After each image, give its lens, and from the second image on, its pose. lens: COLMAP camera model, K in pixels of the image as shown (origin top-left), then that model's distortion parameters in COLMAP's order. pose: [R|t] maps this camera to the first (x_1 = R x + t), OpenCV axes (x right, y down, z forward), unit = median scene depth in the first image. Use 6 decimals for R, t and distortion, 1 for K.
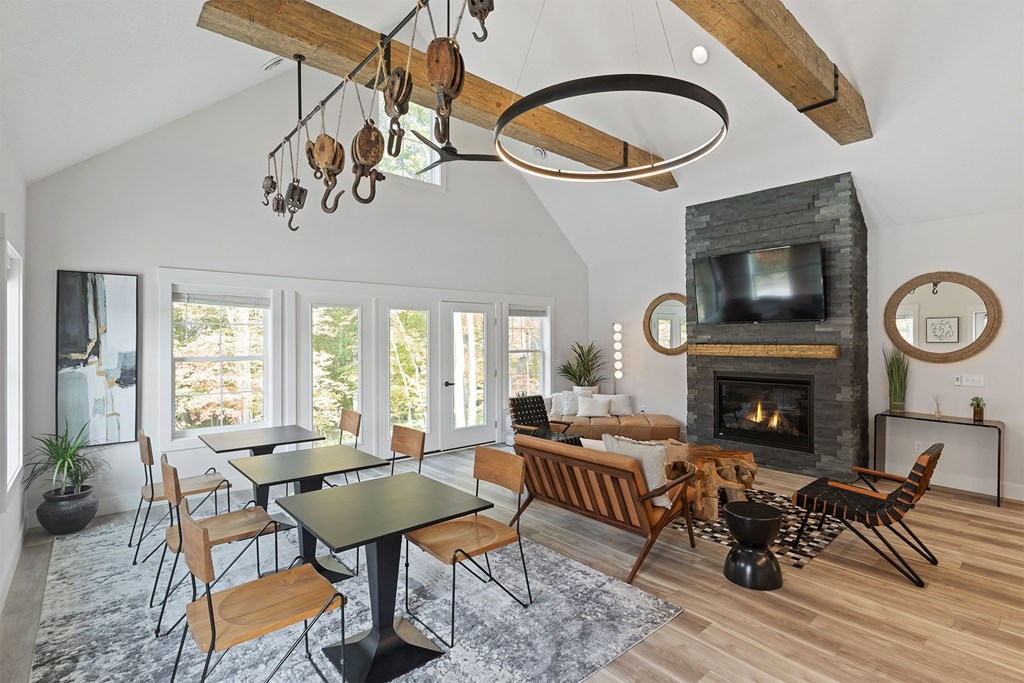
lens RADIAL K [[483.1, 0, 530.1], [0, 483.1, 339.2], [0, 0, 1]] dist [-0.001956, -0.000702]
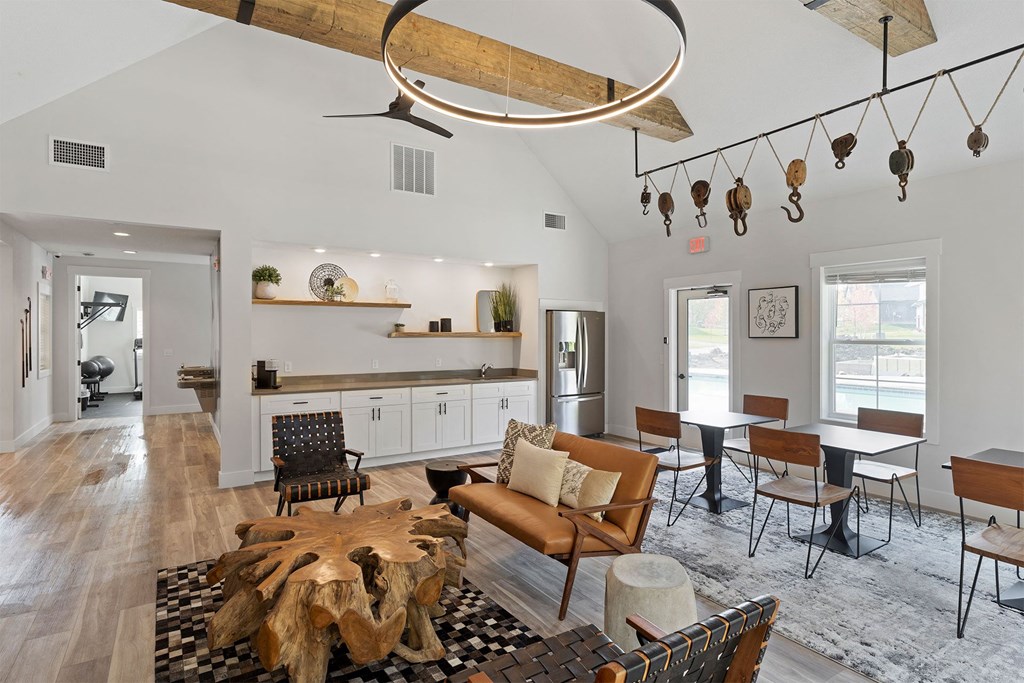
lens RADIAL K [[543.4, 0, 512.0], [0, 543.4, 341.5], [0, 0, 1]] dist [0.008510, 0.000898]
pose [[-0.986101, 0.002212, 0.166132, 0.034927], [0.003389, 0.999971, 0.006806, 0.015595], [-0.166112, 0.007274, -0.986080, 1.542533]]
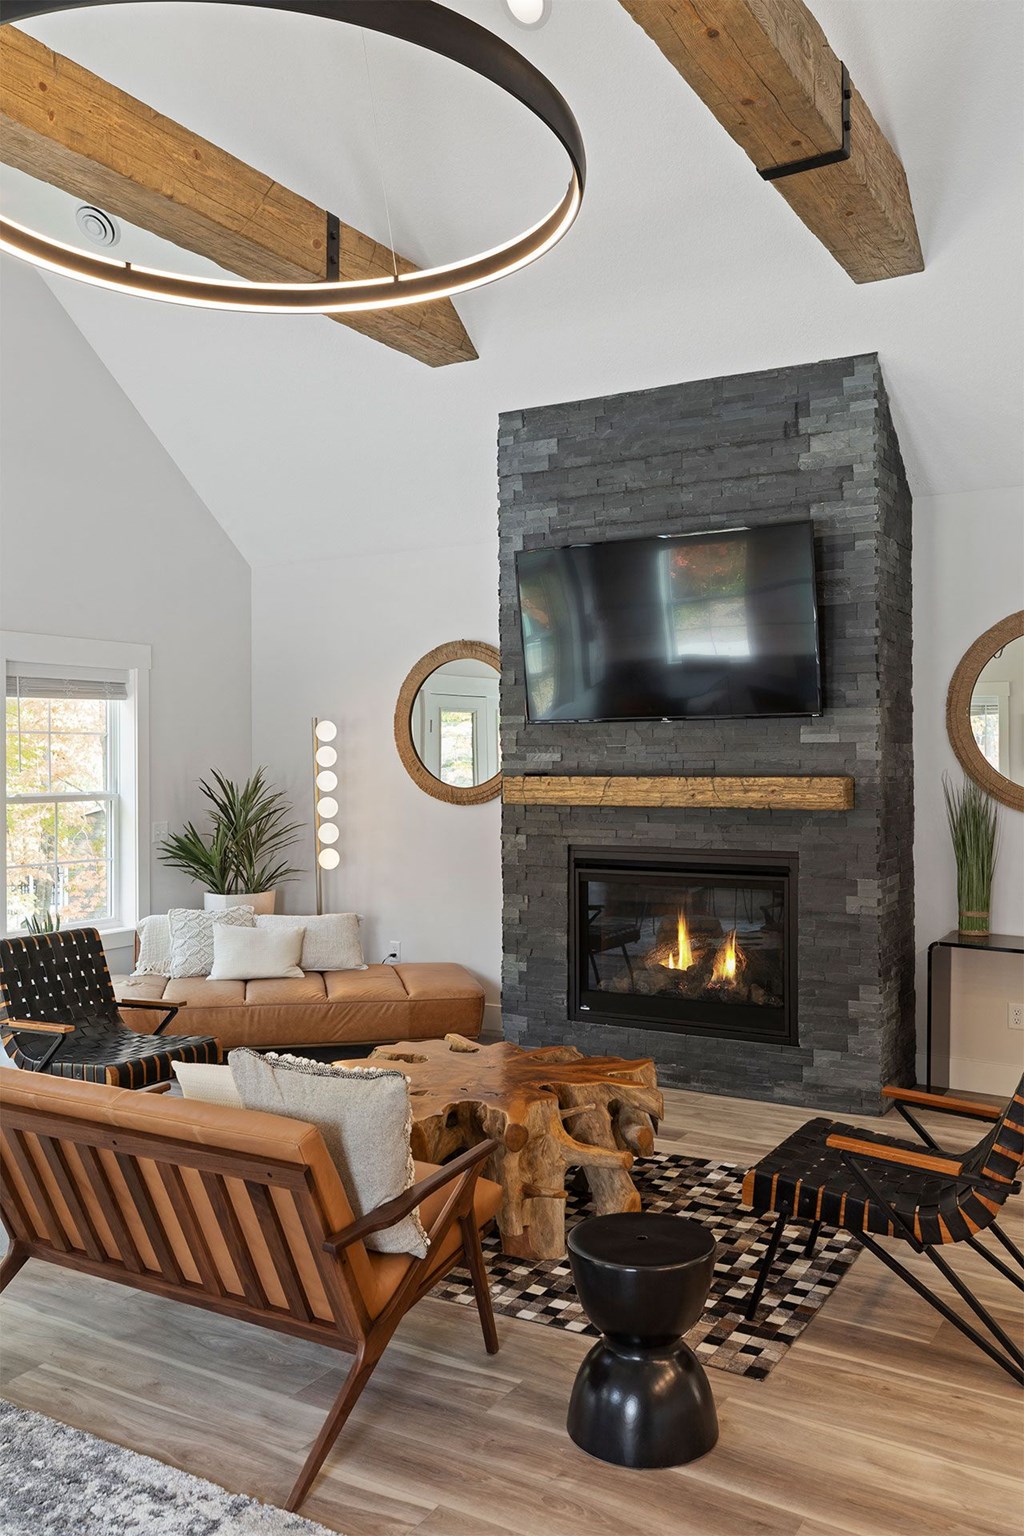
lens RADIAL K [[1239.1, 0, 512.0], [0, 1239.1, 766.2], [0, 0, 1]] dist [0.004459, 0.002816]
pose [[0.955193, -0.003750, 0.295960, 0.064060], [0.002547, 0.999987, 0.004451, -0.002126], [-0.295973, -0.003498, 0.955190, 0.098040]]
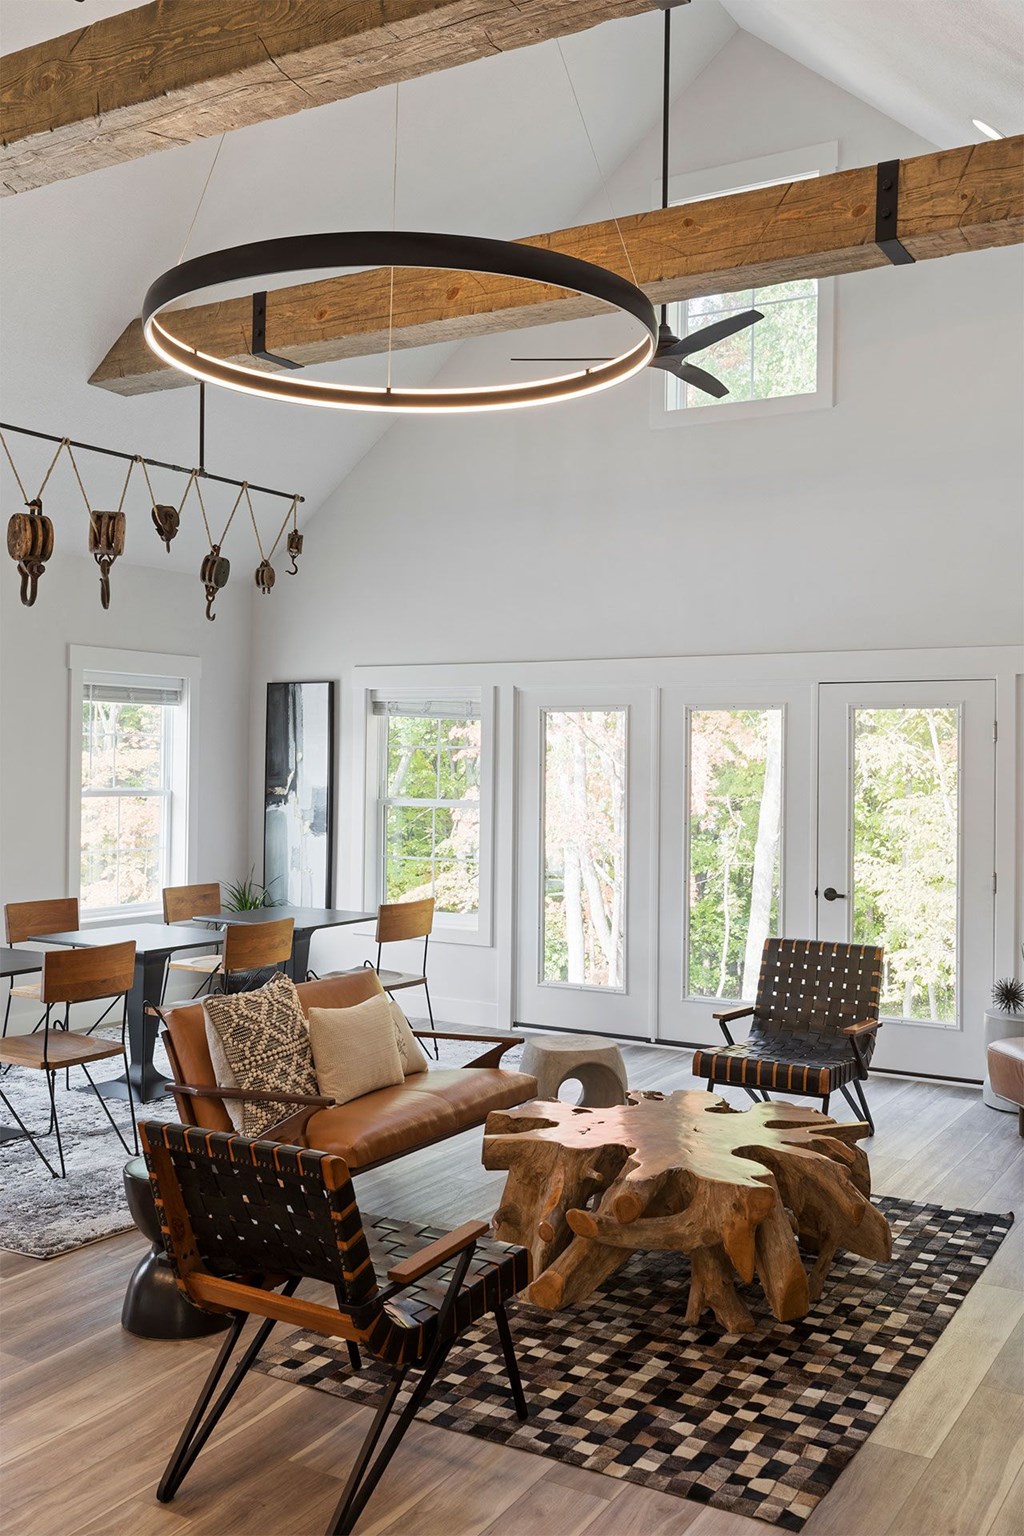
lens RADIAL K [[1409.7, 0, 512.0], [0, 1409.7, 768.0], [0, 0, 1]] dist [0.002363, 0.001393]
pose [[0.298779, 0.010991, -0.954259, 1.185362], [-0.011572, 0.999902, 0.007893, -0.021140], [0.954252, 0.008685, 0.298877, 0.588482]]
